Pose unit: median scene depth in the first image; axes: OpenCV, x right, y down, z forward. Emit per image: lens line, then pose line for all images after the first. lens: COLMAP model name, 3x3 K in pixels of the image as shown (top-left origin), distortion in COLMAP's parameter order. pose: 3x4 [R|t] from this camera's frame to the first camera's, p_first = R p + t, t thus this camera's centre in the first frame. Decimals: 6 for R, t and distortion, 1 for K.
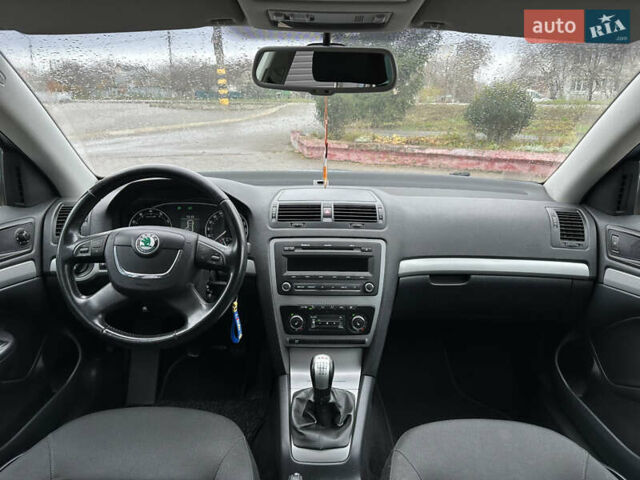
lens RADIAL K [[436.5, 0, 320.0], [0, 436.5, 240.0], [0, 0, 1]] dist [0.072343, -0.002648]
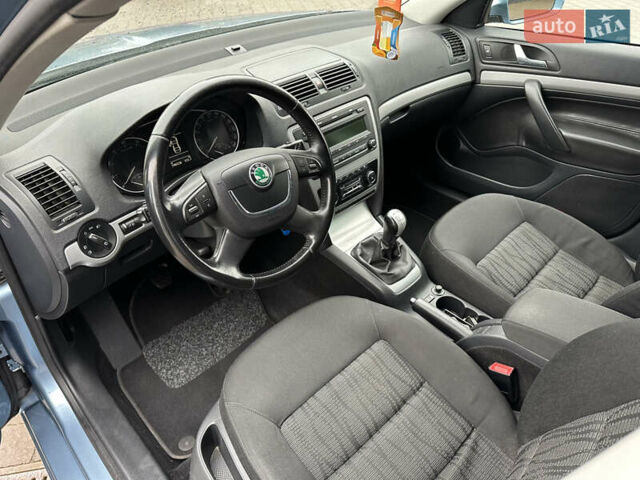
lens RADIAL K [[436.5, 0, 320.0], [0, 436.5, 240.0], [0, 0, 1]] dist [0.072343, -0.002648]
pose [[0.713615, -0.449083, 0.537659, -0.686017], [0.225099, 0.873789, 0.431073, -0.186280], [-0.663388, -0.186594, 0.724637, 0.231470]]
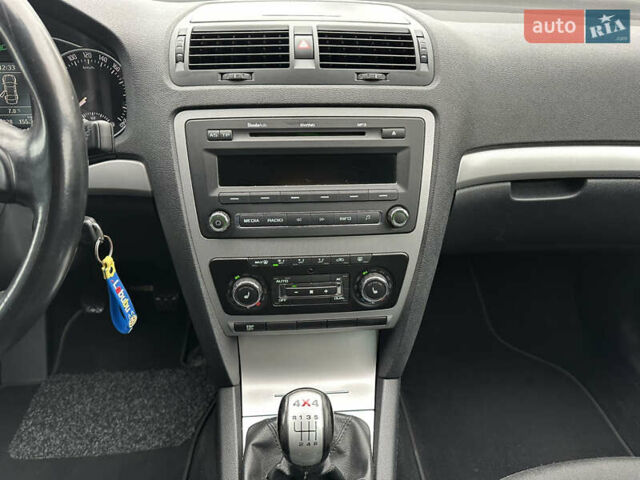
lens RADIAL K [[436.5, 0, 320.0], [0, 436.5, 240.0], [0, 0, 1]] dist [0.072343, -0.002648]
pose [[0.997353, -0.036027, 0.063153, -0.002152], [0.019167, 0.968159, 0.249602, 0.014058], [-0.070135, -0.247731, 0.966287, 0.541746]]
